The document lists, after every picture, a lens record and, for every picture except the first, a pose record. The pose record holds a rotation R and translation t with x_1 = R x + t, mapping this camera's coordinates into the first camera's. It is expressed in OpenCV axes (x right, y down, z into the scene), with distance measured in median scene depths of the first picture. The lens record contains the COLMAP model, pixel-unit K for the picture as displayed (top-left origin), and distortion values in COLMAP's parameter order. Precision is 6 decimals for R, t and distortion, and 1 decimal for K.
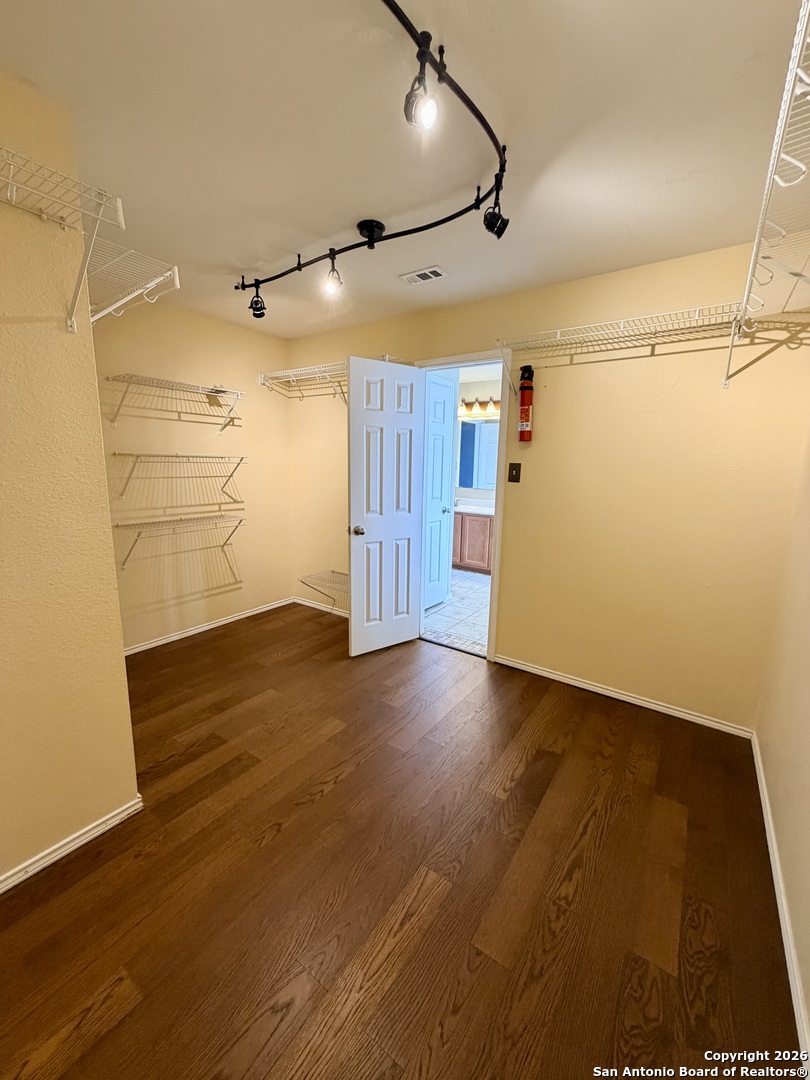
lens RADIAL K [[431.0, 0, 404.8], [0, 431.0, 539.4], [0, 0, 1]] dist [-0.001987, 0.000976]
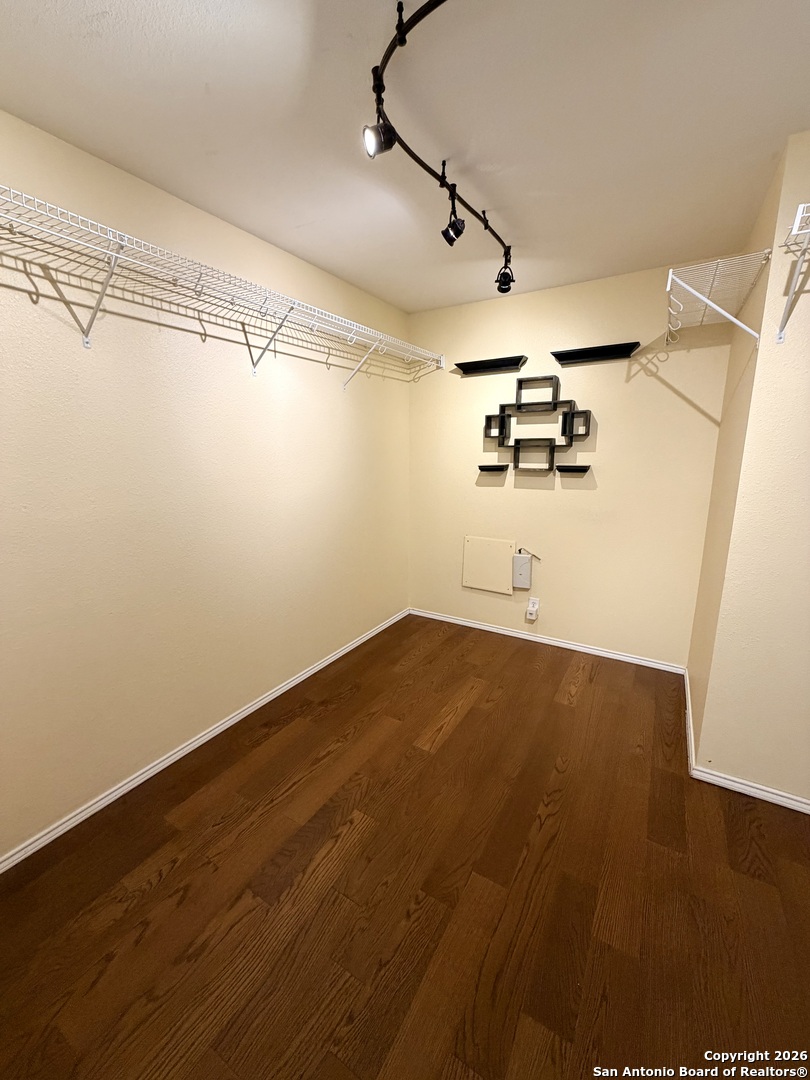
lens RADIAL K [[431.0, 0, 404.3], [0, 431.0, 540.0], [0, 0, 1]] dist [-0.001987, 0.000976]
pose [[-0.997602, -0.001620, -0.069197, 0.197159], [-0.027304, 0.927860, 0.371929, -0.321193], [0.063603, 0.372926, -0.925678, 1.722948]]
